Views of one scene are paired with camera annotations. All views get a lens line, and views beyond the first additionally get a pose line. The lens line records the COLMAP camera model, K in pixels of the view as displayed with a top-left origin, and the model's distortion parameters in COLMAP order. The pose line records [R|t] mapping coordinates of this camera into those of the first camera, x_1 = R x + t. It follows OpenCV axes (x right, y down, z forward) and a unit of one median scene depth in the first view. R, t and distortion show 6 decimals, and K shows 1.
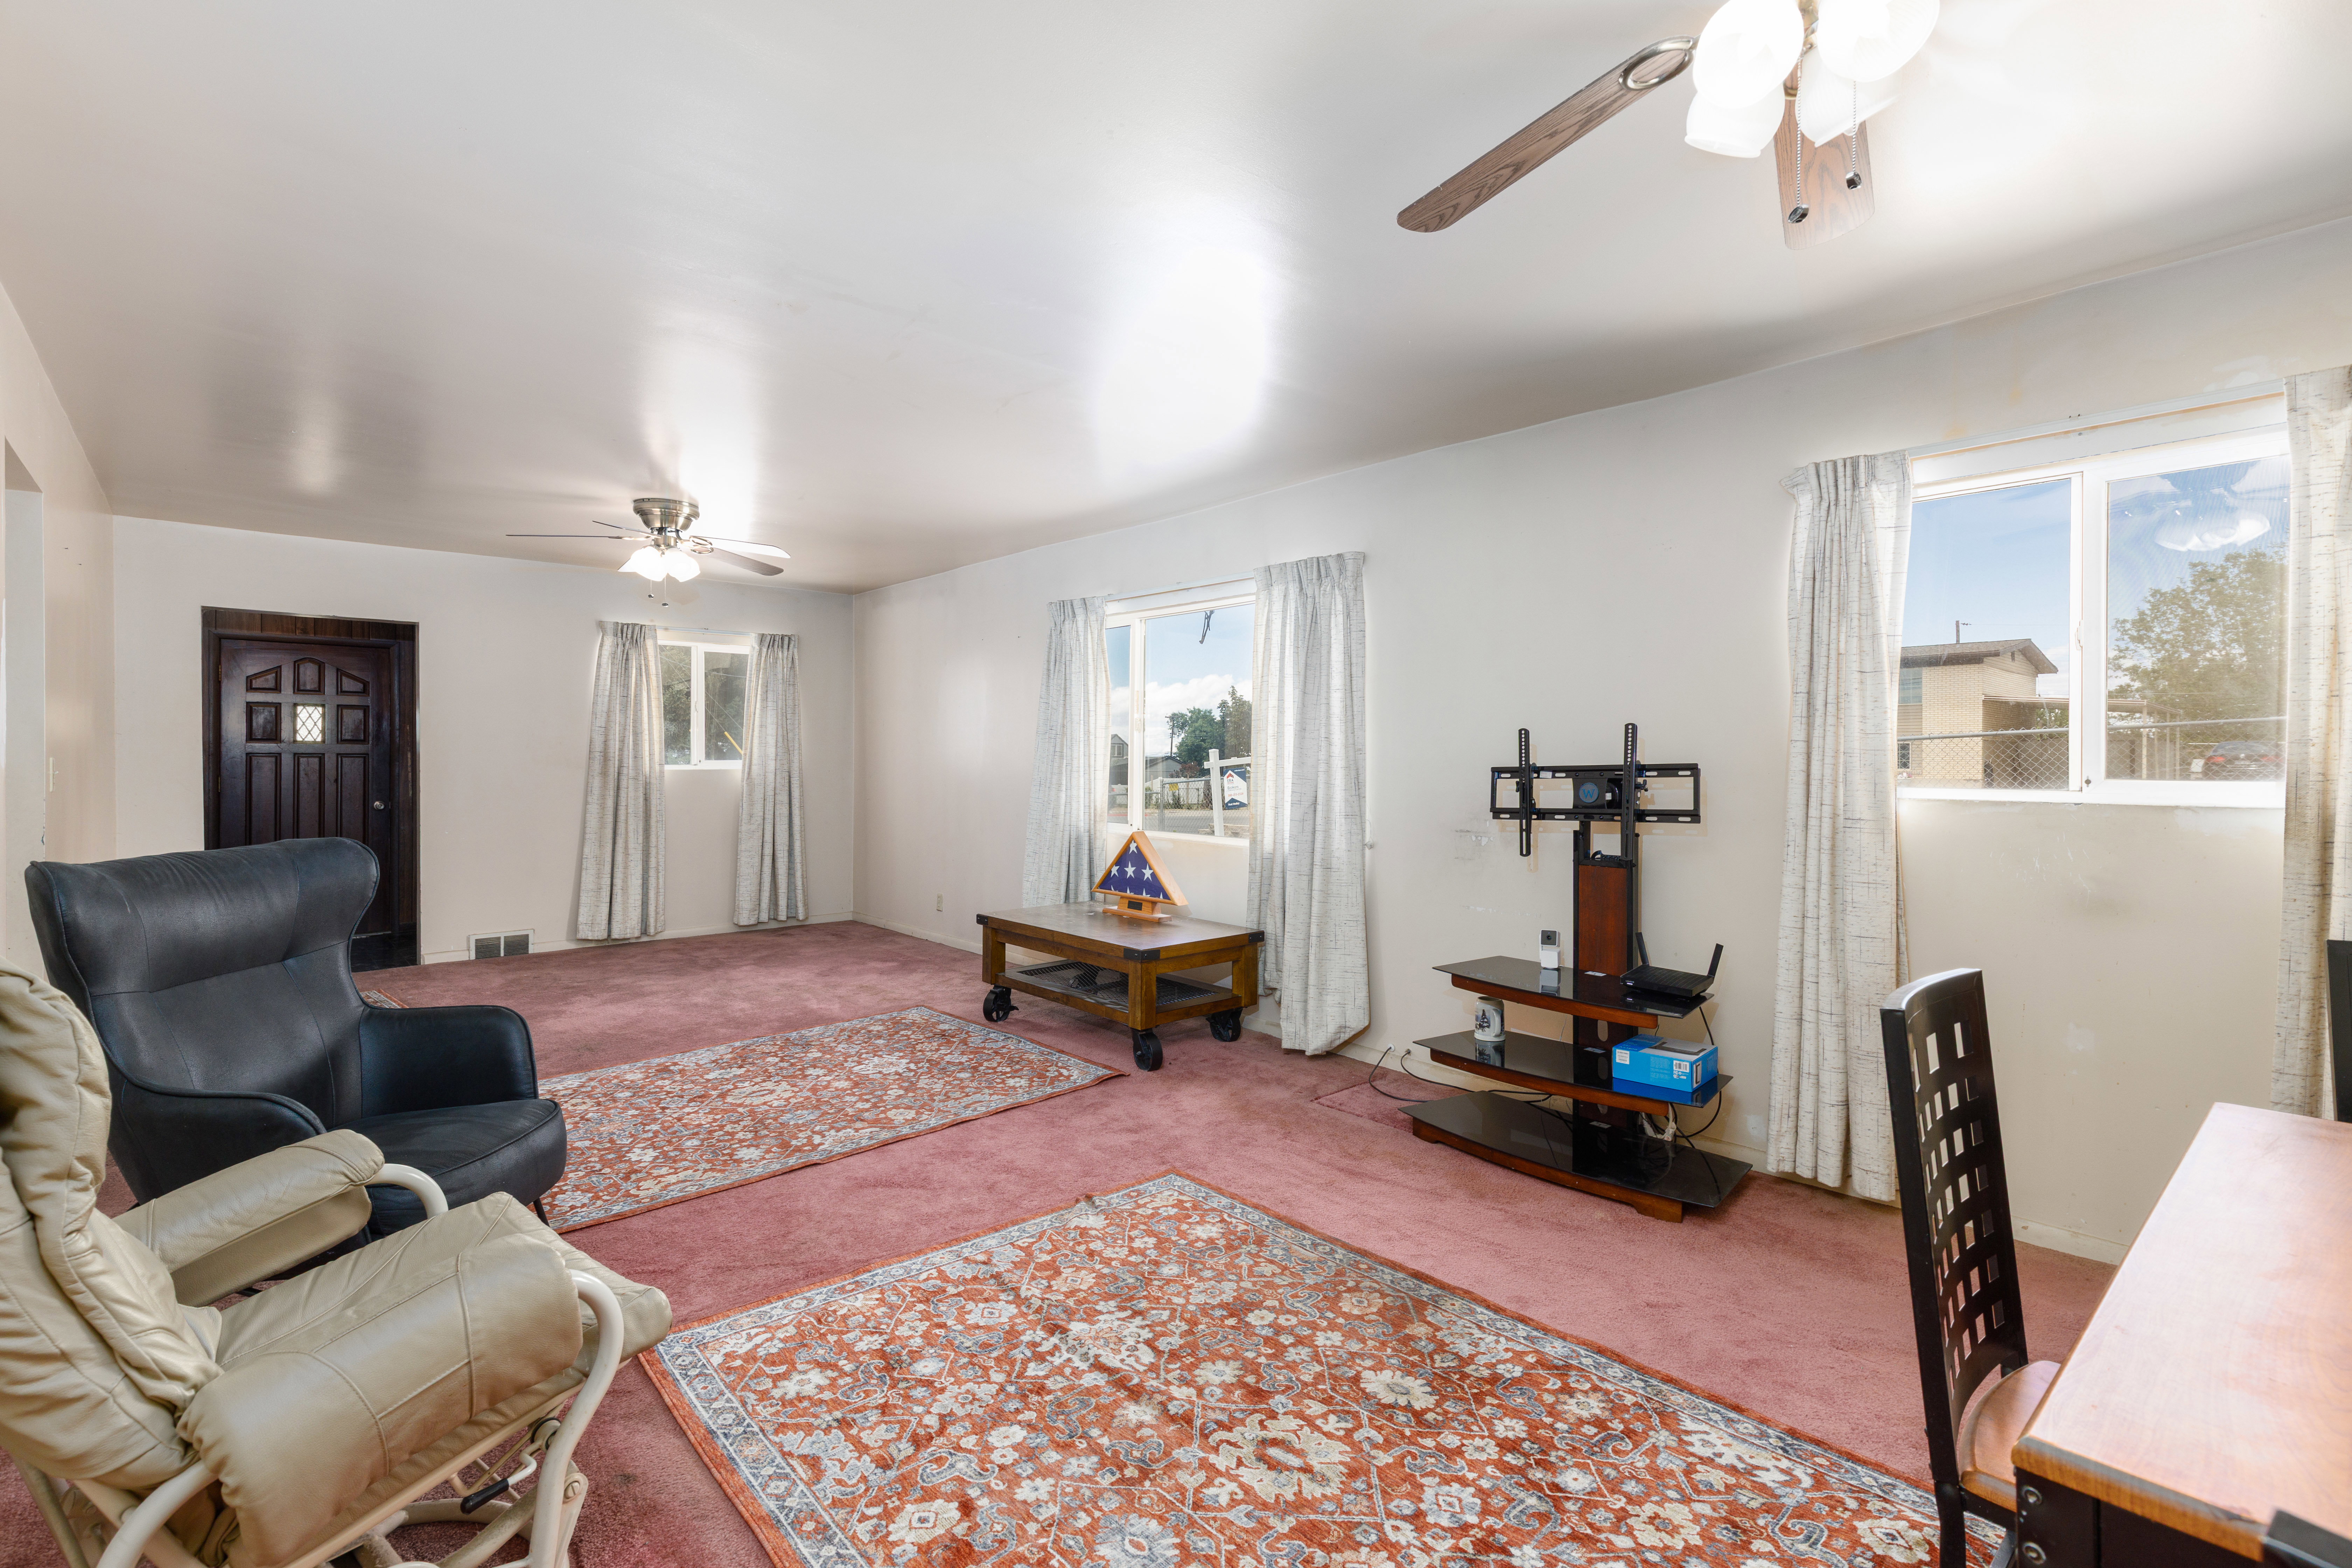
lens RADIAL K [[1067.7, 0, 1171.7], [0, 1067.7, 768.9], [0, 0, 1]] dist [0.011660, 0.000102]
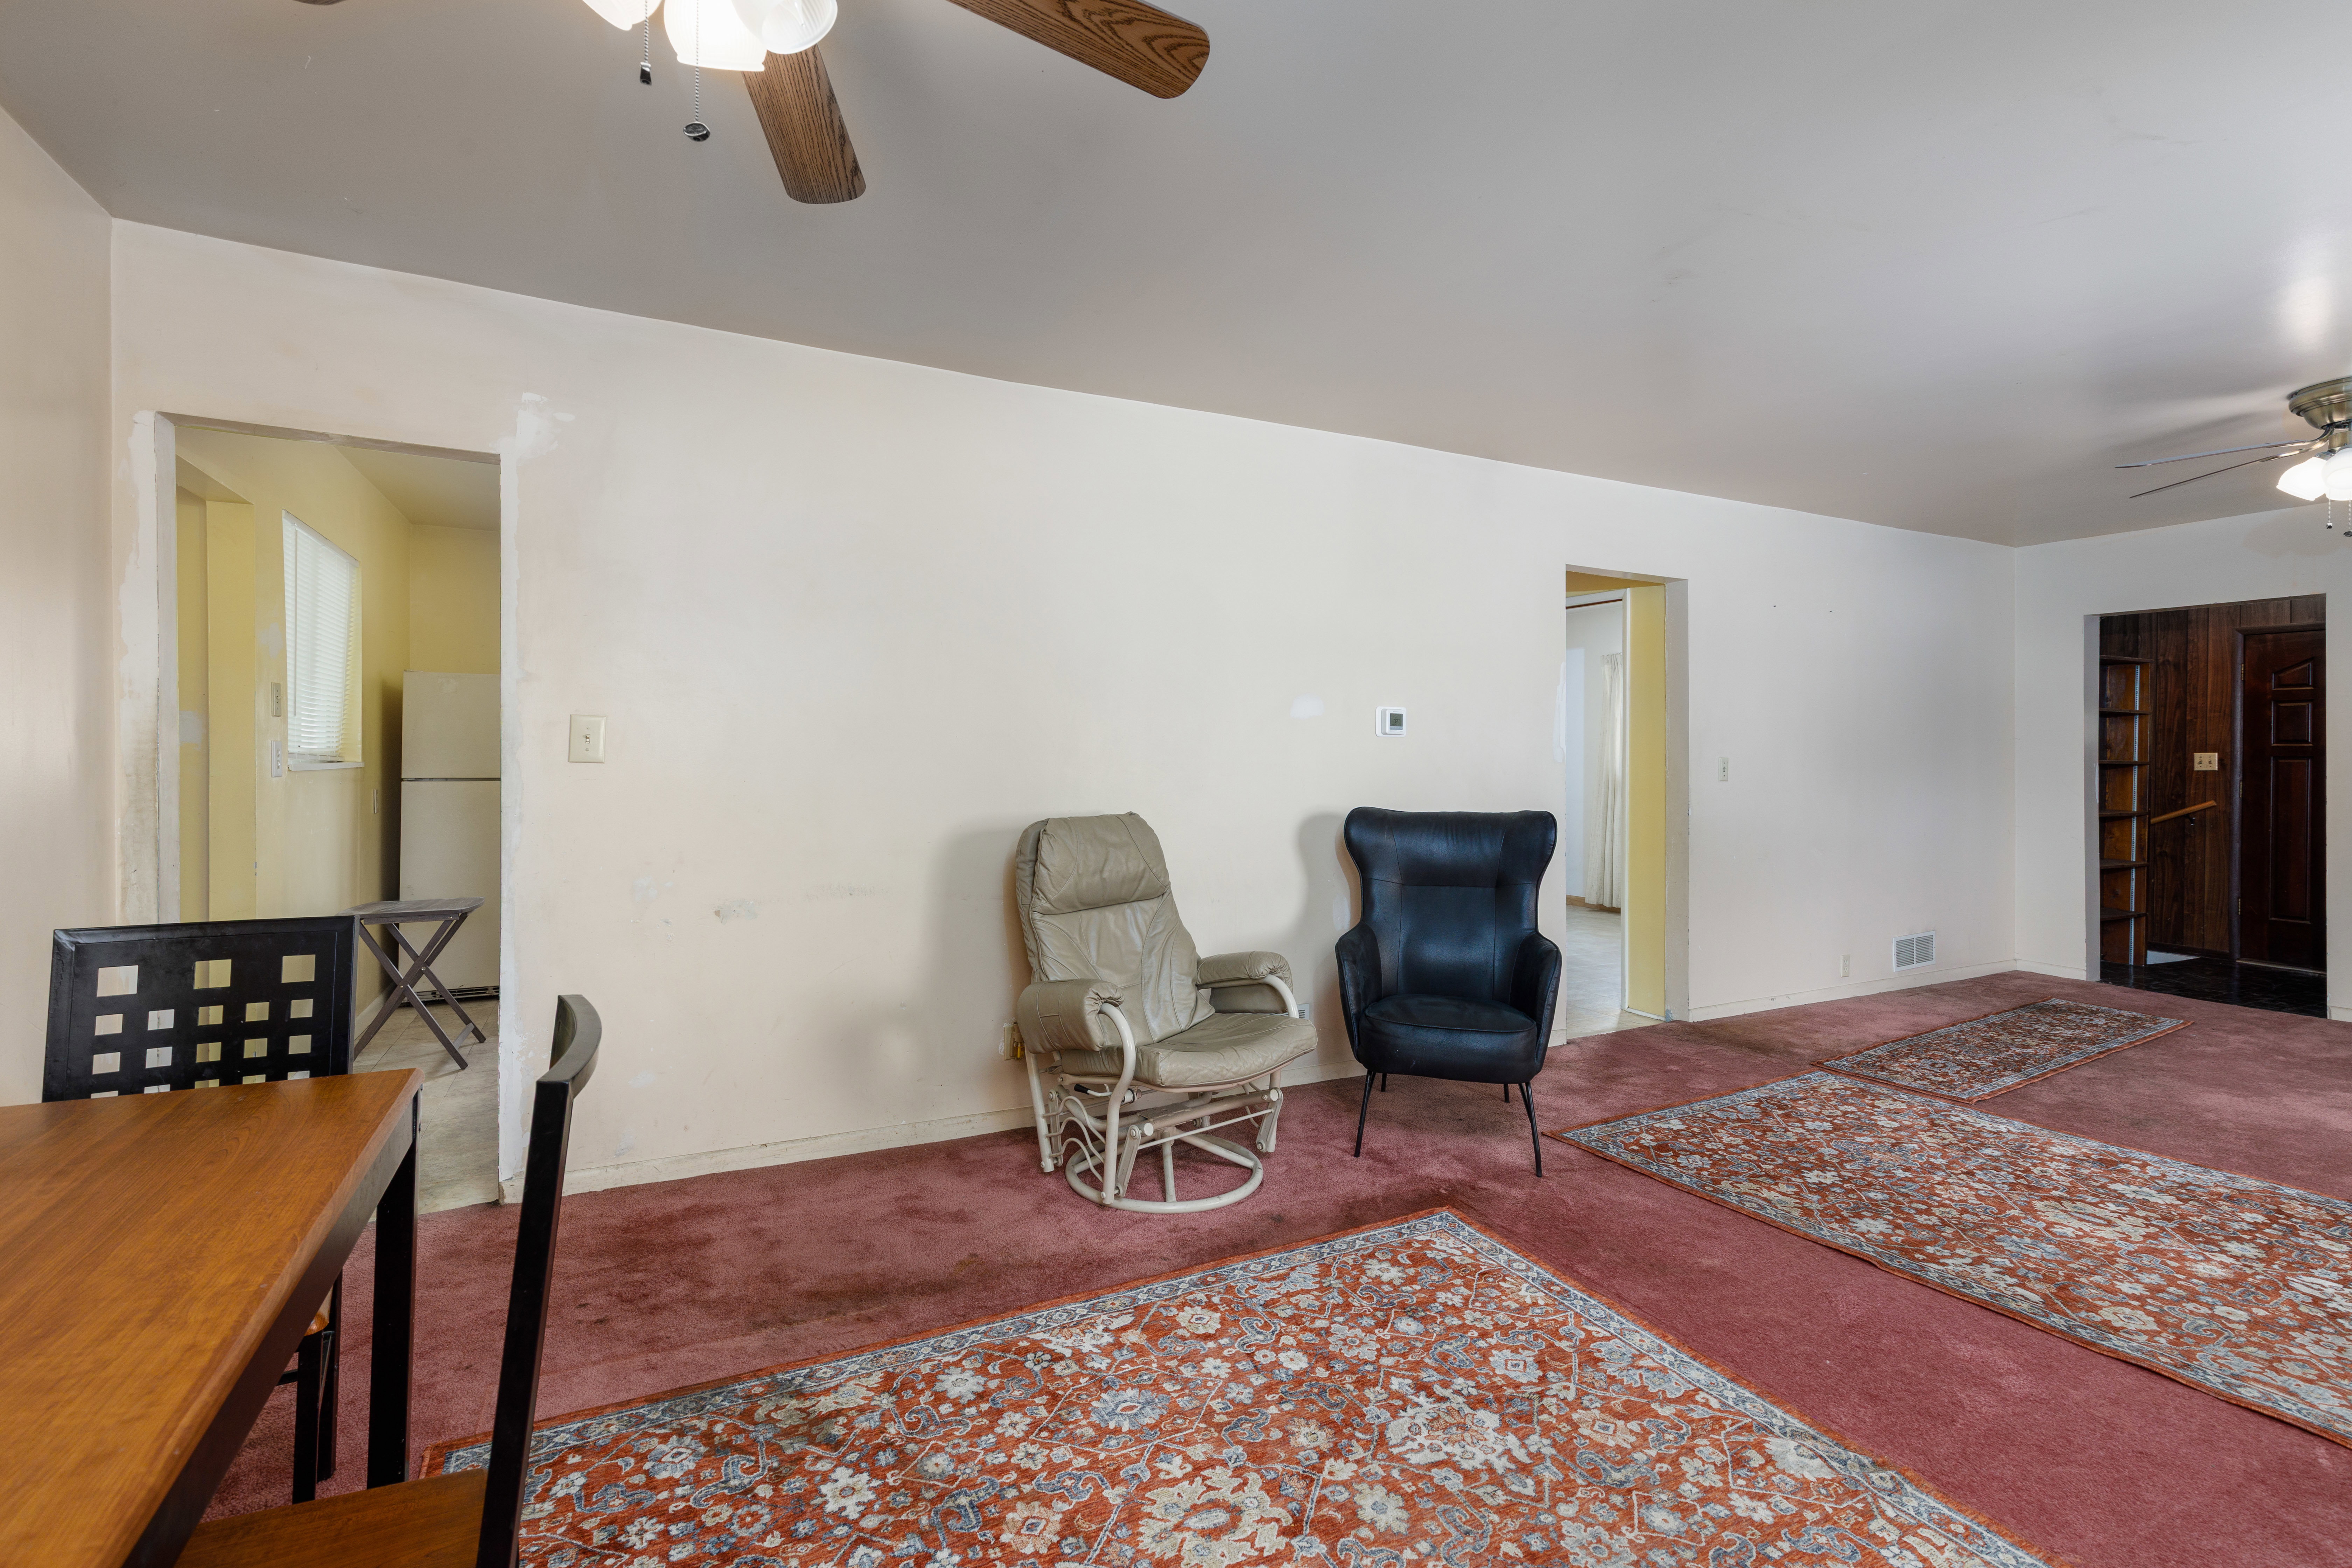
lens RADIAL K [[1067.7, 0, 1171.7], [0, 1067.7, 768.9], [0, 0, 1]] dist [0.011660, 0.000102]
pose [[-0.241916, 0.007312, -0.970270, 0.524120], [-0.014515, 0.999832, 0.011154, -0.001519], [0.970189, 0.016781, -0.241769, 0.625368]]
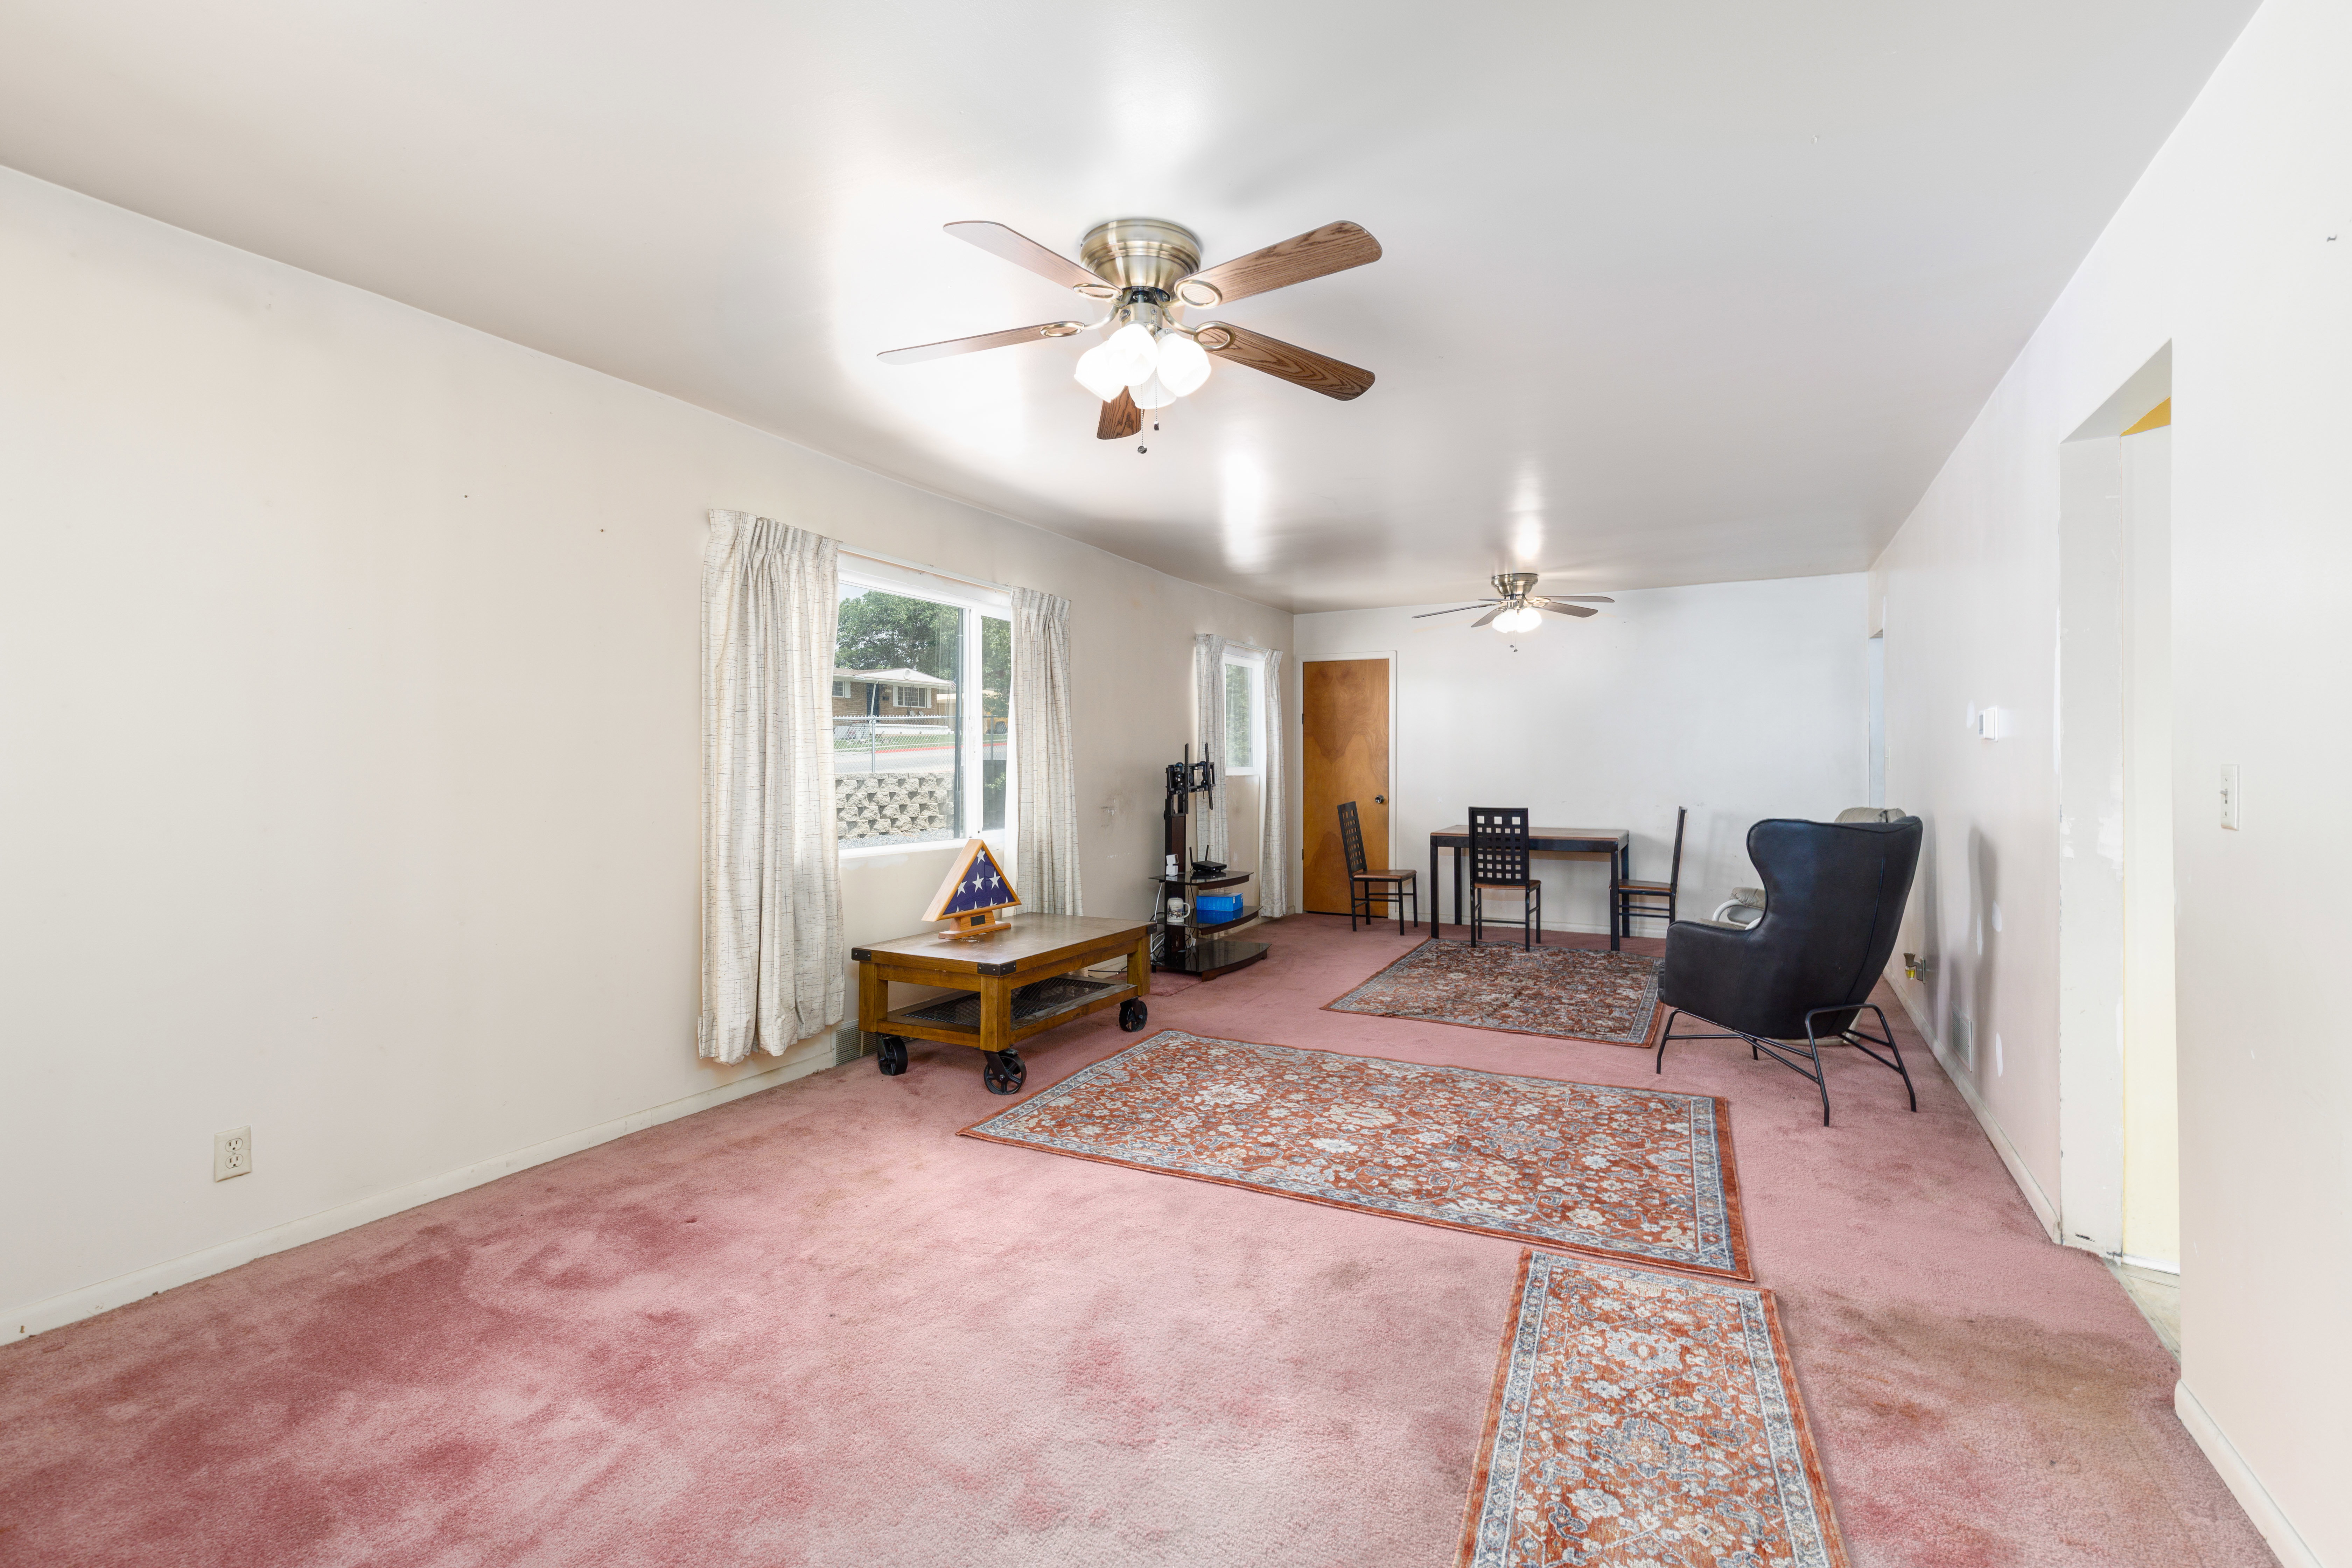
lens RADIAL K [[1067.7, 0, 1171.7], [0, 1067.7, 768.9], [0, 0, 1]] dist [0.011660, 0.000102]
pose [[-0.362072, -0.007036, 0.932123, -1.320110], [0.006443, 0.999929, 0.010050, -0.013030], [-0.932128, 0.009645, -0.362001, 1.645469]]
